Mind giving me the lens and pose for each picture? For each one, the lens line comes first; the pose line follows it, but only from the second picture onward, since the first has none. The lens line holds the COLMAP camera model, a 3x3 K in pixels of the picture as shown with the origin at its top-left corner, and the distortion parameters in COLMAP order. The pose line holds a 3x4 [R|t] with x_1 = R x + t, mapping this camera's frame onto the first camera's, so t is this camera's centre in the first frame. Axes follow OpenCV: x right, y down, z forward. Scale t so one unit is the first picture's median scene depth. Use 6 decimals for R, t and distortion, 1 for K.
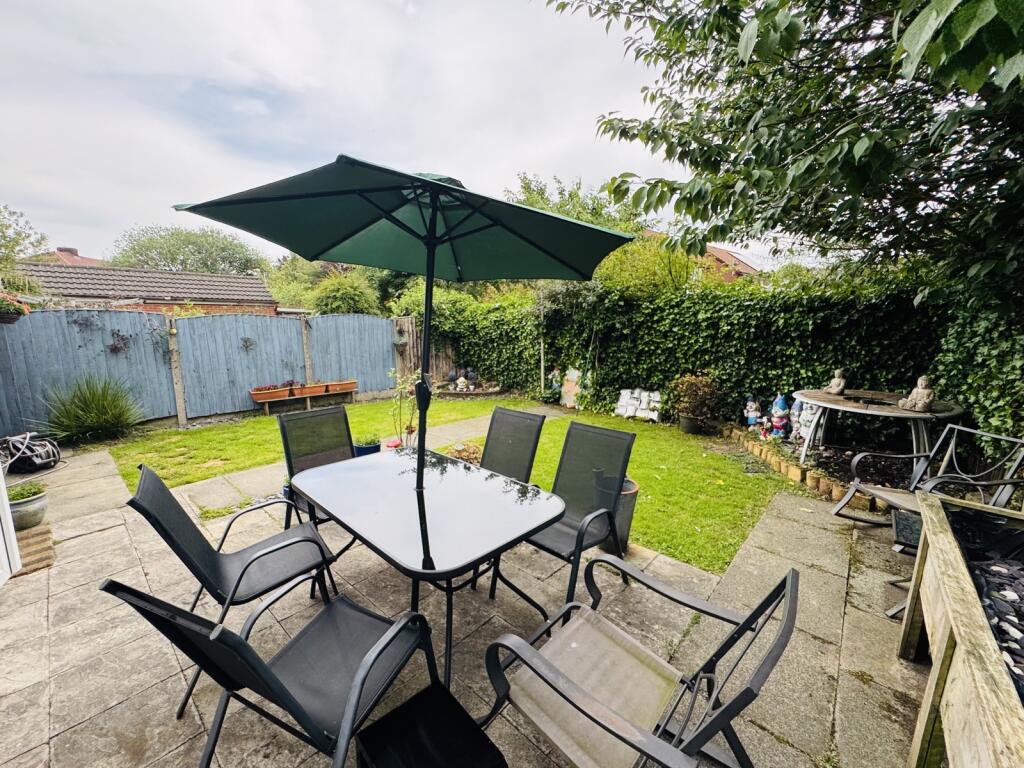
lens RADIAL K [[407.8, 0, 510.5], [0, 407.8, 389.8], [0, 0, 1]] dist [-0.007680, -0.000218]
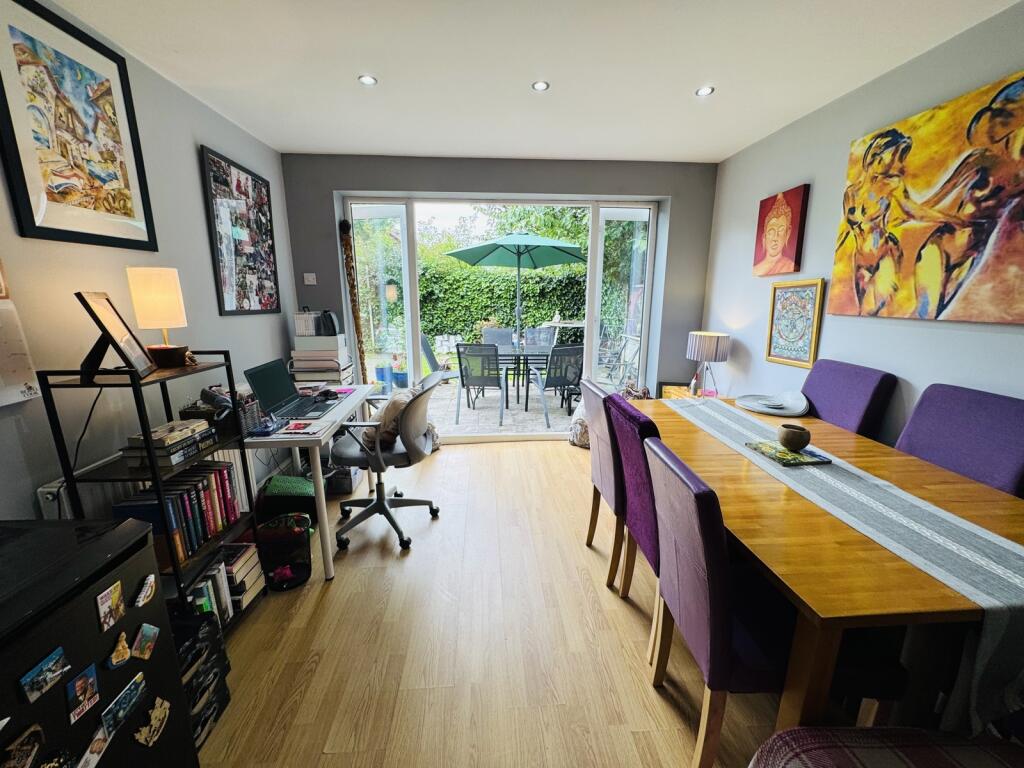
lens RADIAL K [[407.8, 0, 513.8], [0, 407.8, 387.3], [0, 0, 1]] dist [-0.007680, -0.000218]
pose [[0.706604, -0.162098, 0.688793, -0.653585], [0.121734, 0.986742, 0.107335, 0.065903], [-0.697060, 0.008006, 0.716968, -0.274973]]
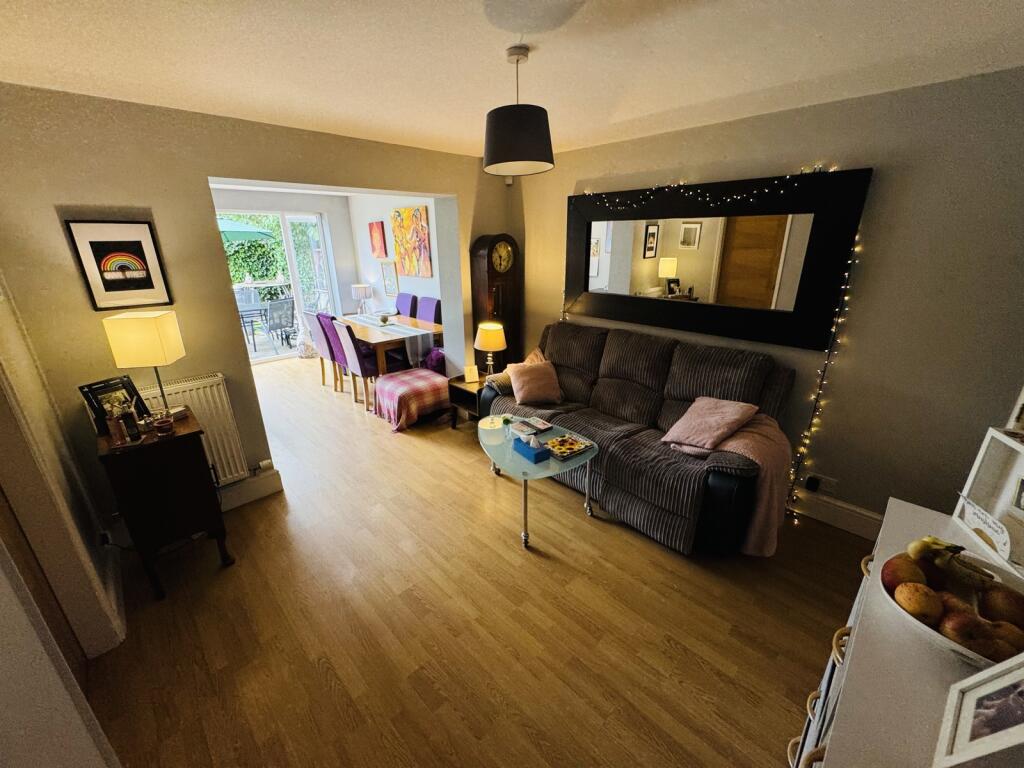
lens RADIAL K [[407.8, 0, 513.0], [0, 407.8, 382.6], [0, 0, 1]] dist [-0.007680, -0.000218]
pose [[0.073003, -0.335758, 0.939115, -1.091456], [0.182890, 0.930166, 0.318342, 0.056047], [-0.980419, 0.148515, 0.129312, -0.524872]]
